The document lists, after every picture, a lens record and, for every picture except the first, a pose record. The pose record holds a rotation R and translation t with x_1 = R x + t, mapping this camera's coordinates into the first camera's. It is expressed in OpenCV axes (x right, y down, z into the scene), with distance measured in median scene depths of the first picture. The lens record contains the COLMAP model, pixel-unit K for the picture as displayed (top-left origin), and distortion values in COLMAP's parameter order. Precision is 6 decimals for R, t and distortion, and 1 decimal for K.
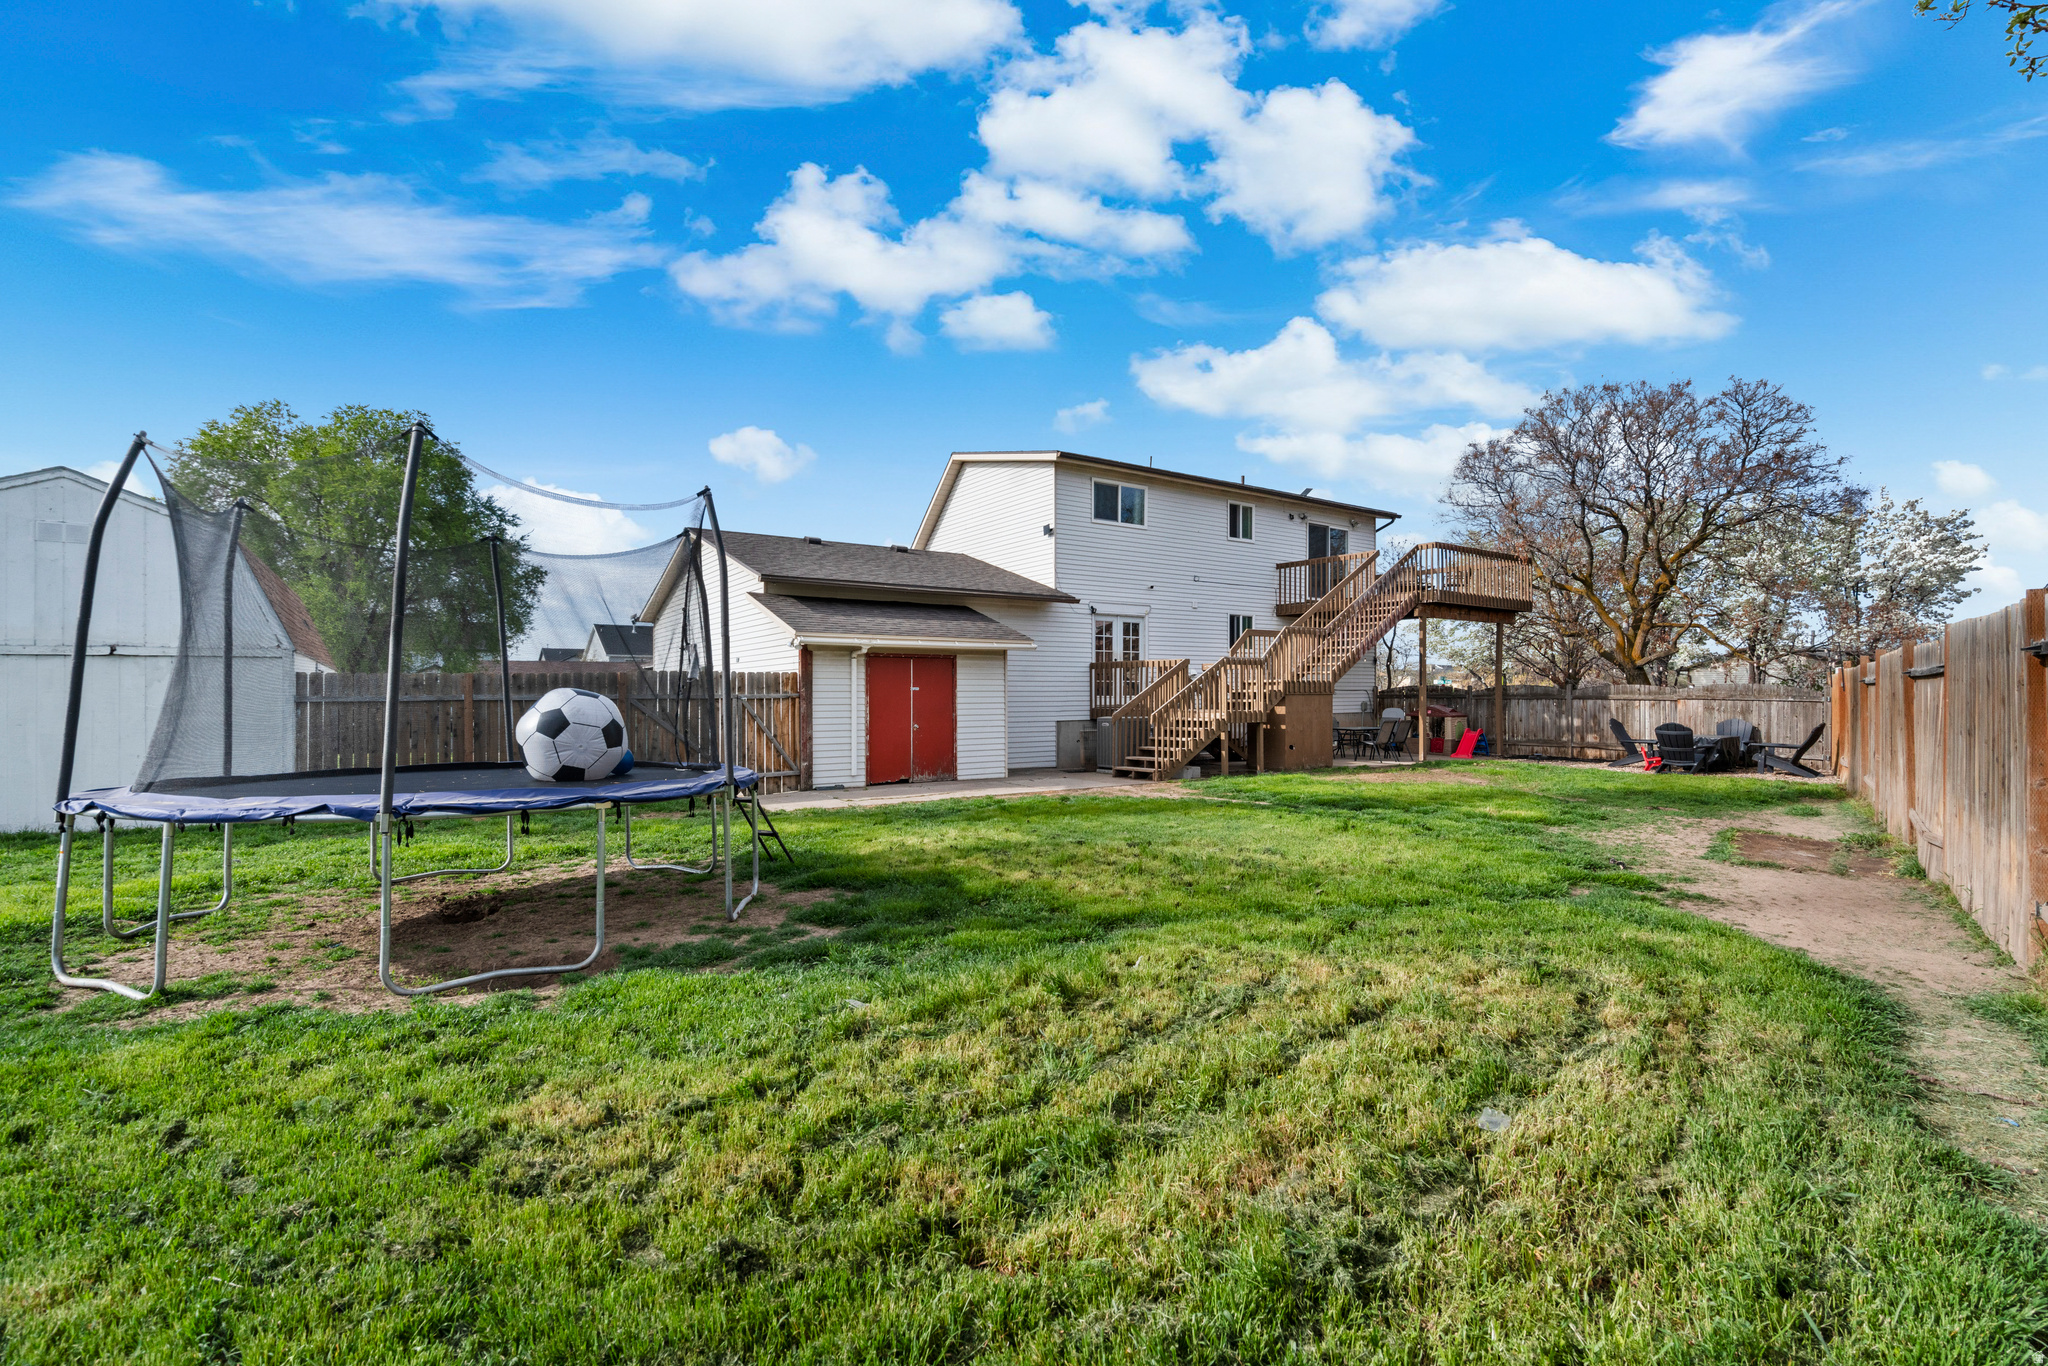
lens RADIAL K [[922.9, 0, 1024.0], [0, 922.9, 683.0], [0, 0, 1]] dist [-0.000662, -0.000050]
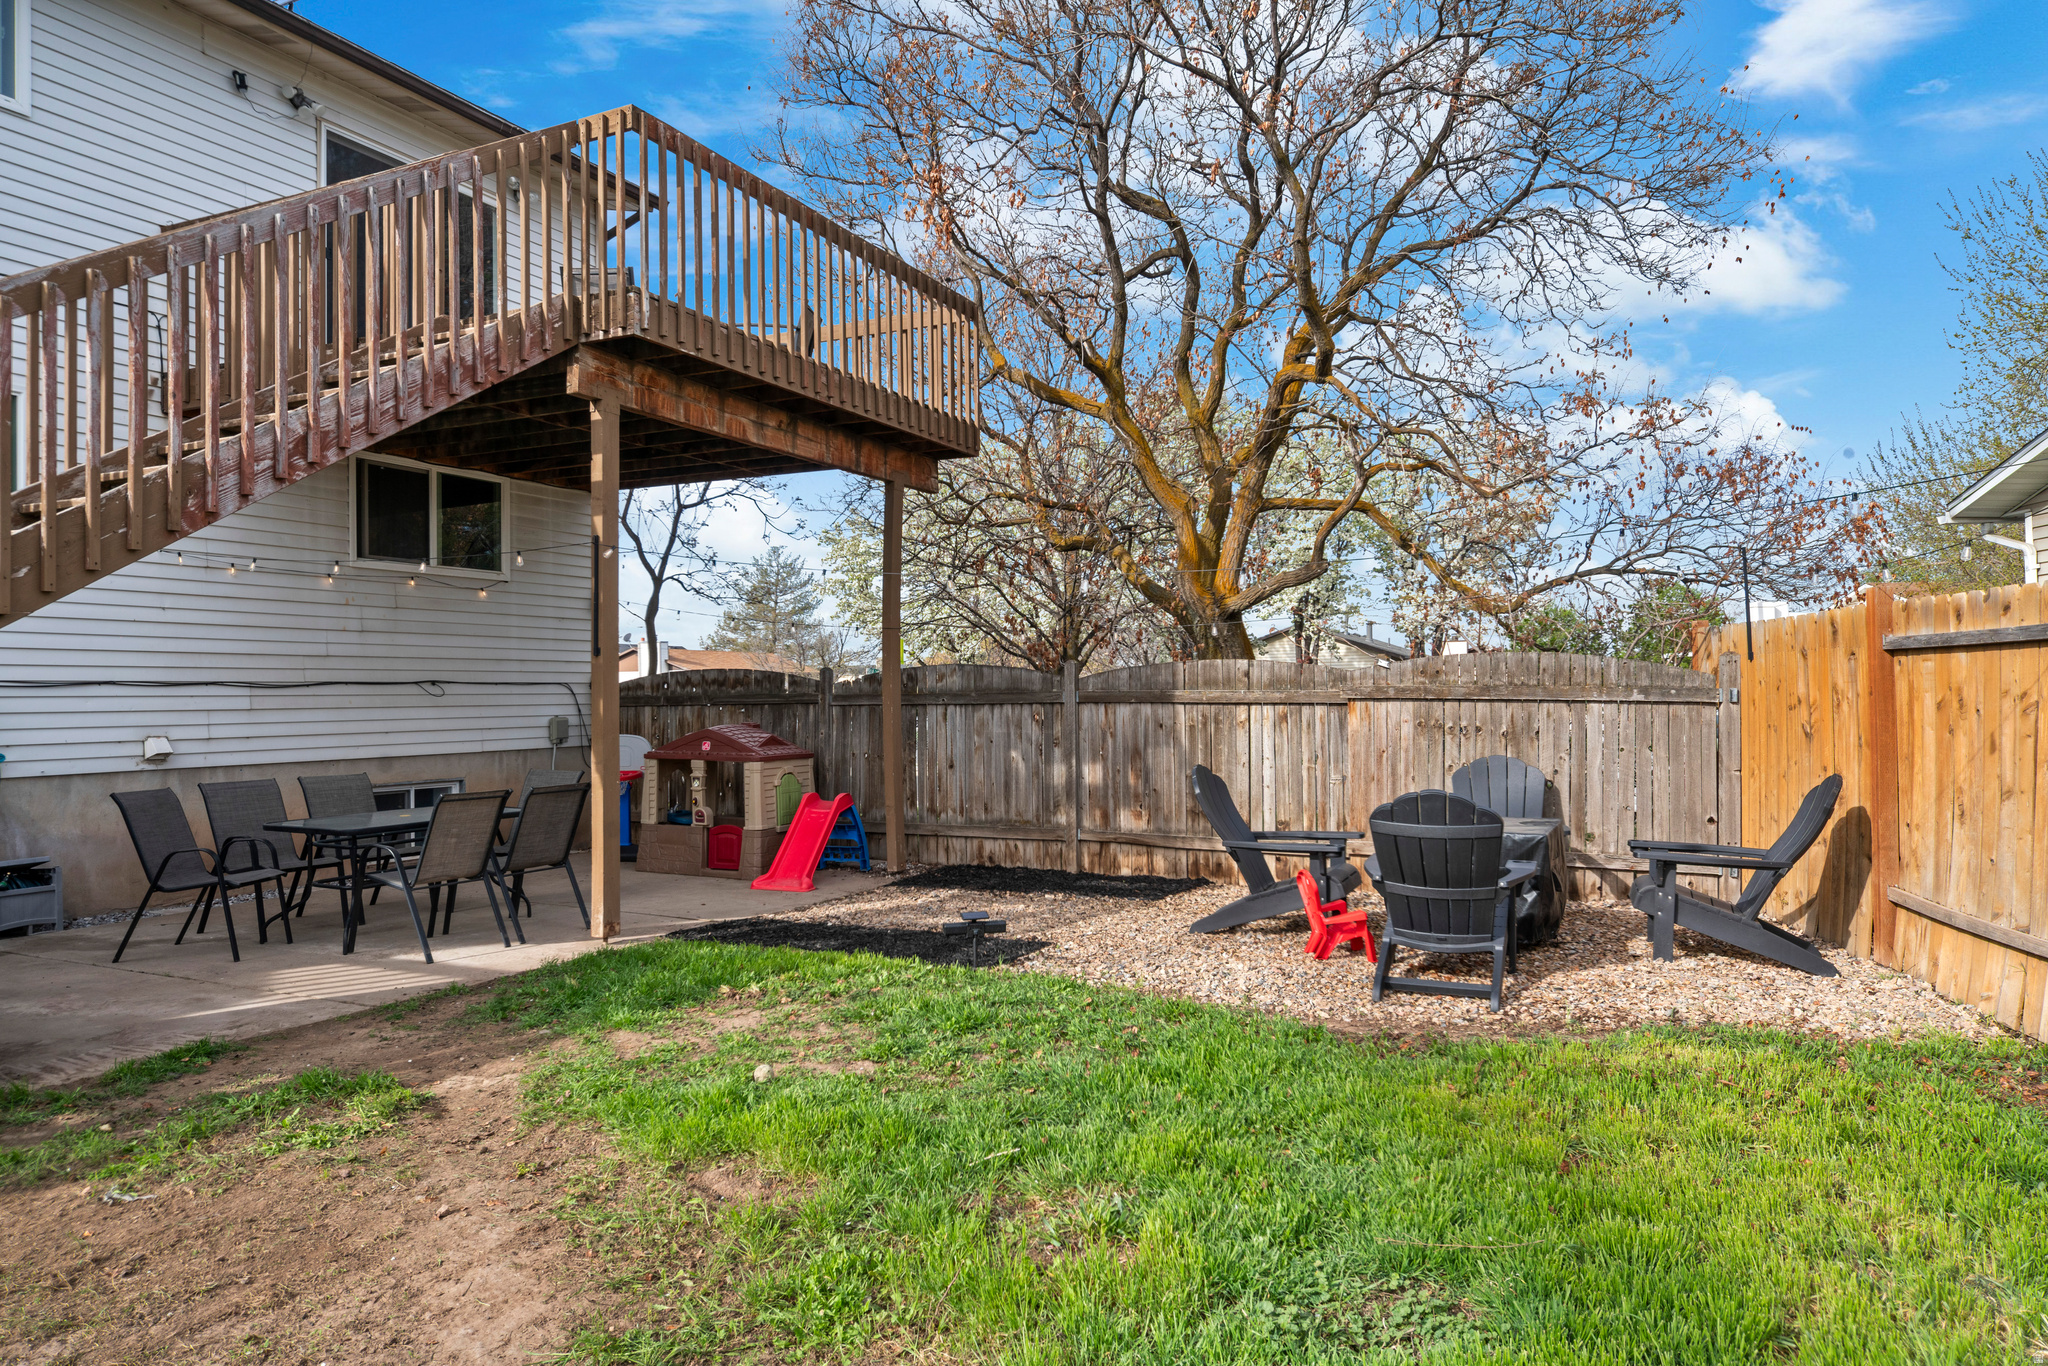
lens RADIAL K [[1291.2, 0, 1024.0], [0, 1291.2, 683.0], [0, 0, 1]] dist [-0.000021, 0.003141]
pose [[0.874570, -0.000192, 0.484898, 0.349255], [0.001705, 0.999995, -0.002679, 0.011546], [-0.484895, 0.003170, 0.874566, 0.599578]]
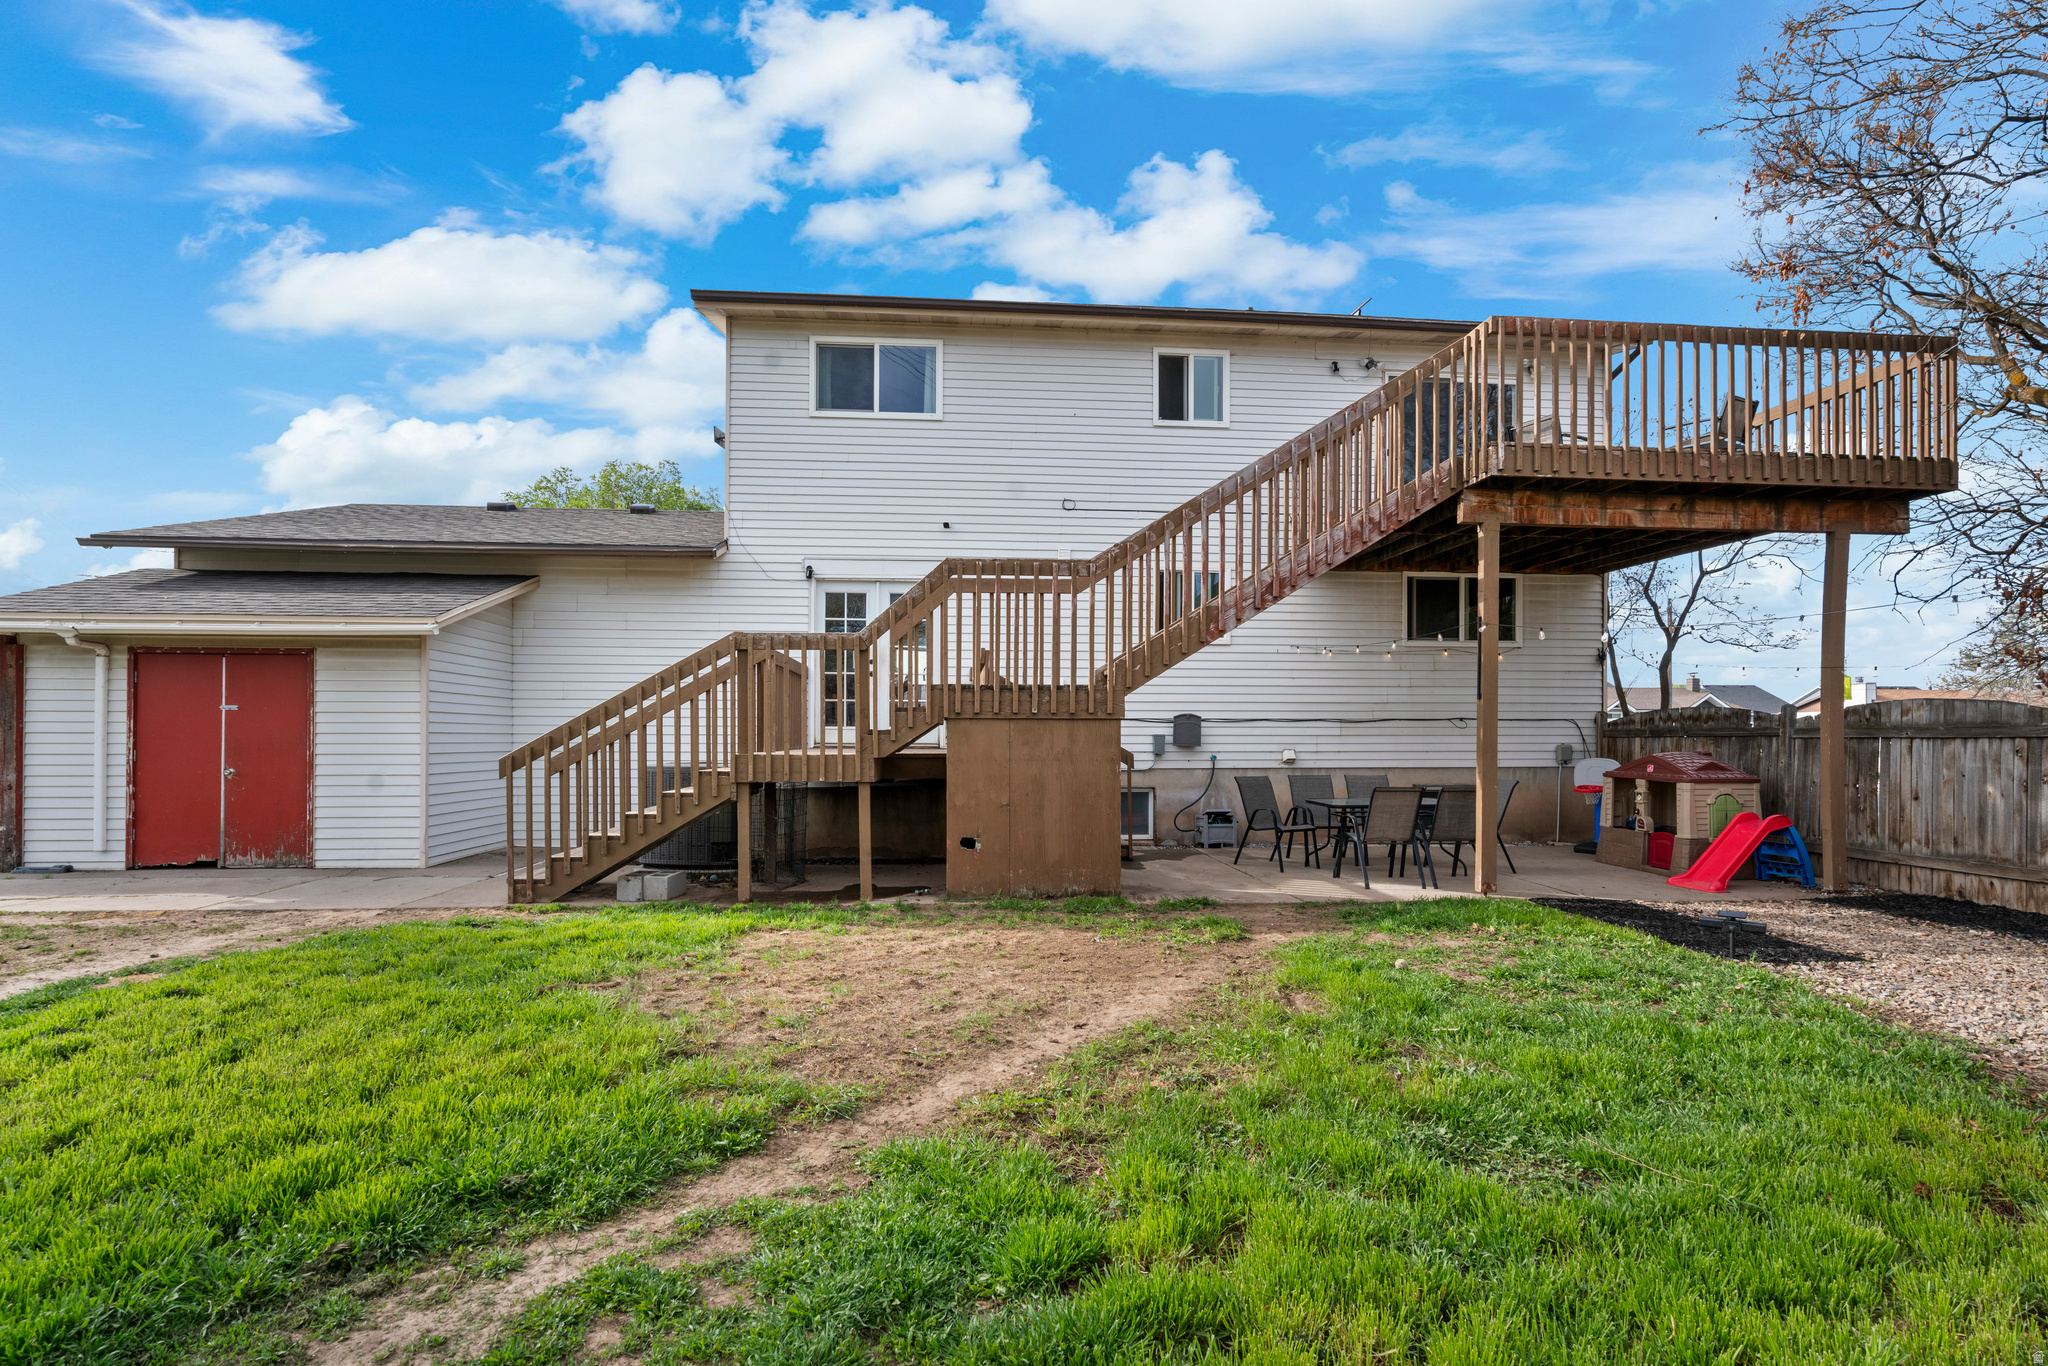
lens RADIAL K [[933.5, 0, 1022.5], [0, 933.5, 723.2], [0, 0, 1]] dist [-0.001602, -0.000145]
pose [[0.866471, -0.001594, -0.499225, 0.449691], [0.000136, 0.999996, -0.002957, 0.013779], [0.499228, 0.002494, 0.866467, 0.549771]]
